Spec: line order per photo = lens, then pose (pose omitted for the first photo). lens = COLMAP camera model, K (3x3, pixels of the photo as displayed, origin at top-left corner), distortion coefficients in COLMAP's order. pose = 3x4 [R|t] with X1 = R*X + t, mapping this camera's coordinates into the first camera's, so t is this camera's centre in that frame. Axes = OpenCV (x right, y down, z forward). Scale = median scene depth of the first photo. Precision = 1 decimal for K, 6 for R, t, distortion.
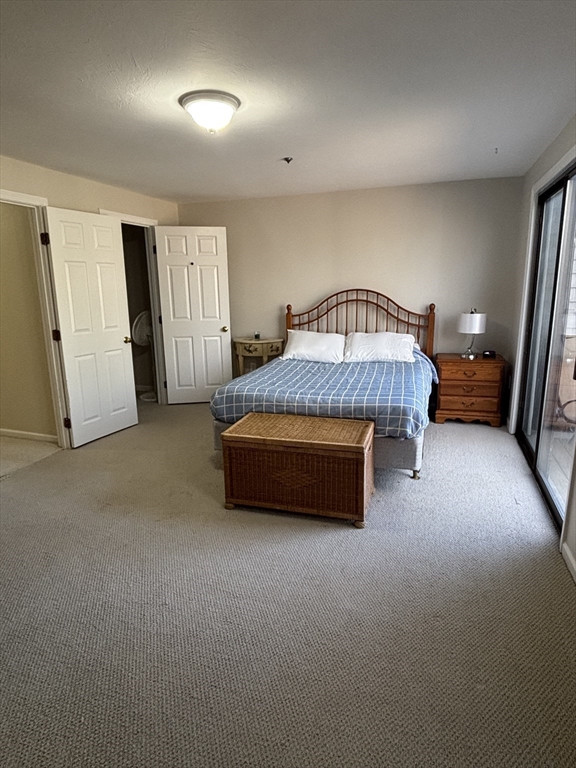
lens RADIAL K [[448.0, 0, 288.3], [0, 448.0, 381.1], [0, 0, 1]] dist [-0.000966, -0.000036]
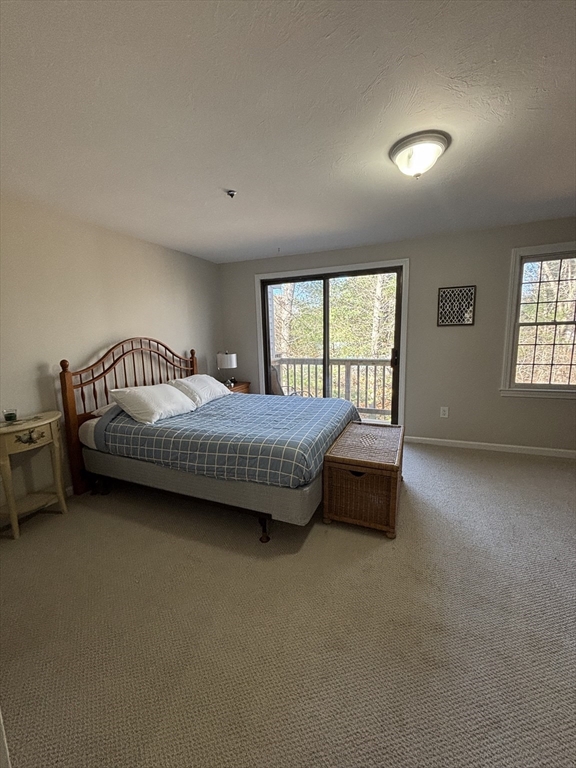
lens RADIAL K [[305.8, 0, 288.2], [0, 305.8, 384.0], [0, 0, 1]] dist [-0.002738, -0.001523]
pose [[0.059905, -0.131445, 0.989512, -0.475808], [0.239449, 0.964241, 0.113592, -0.109956], [-0.969059, 0.230132, 0.089237, 0.665402]]
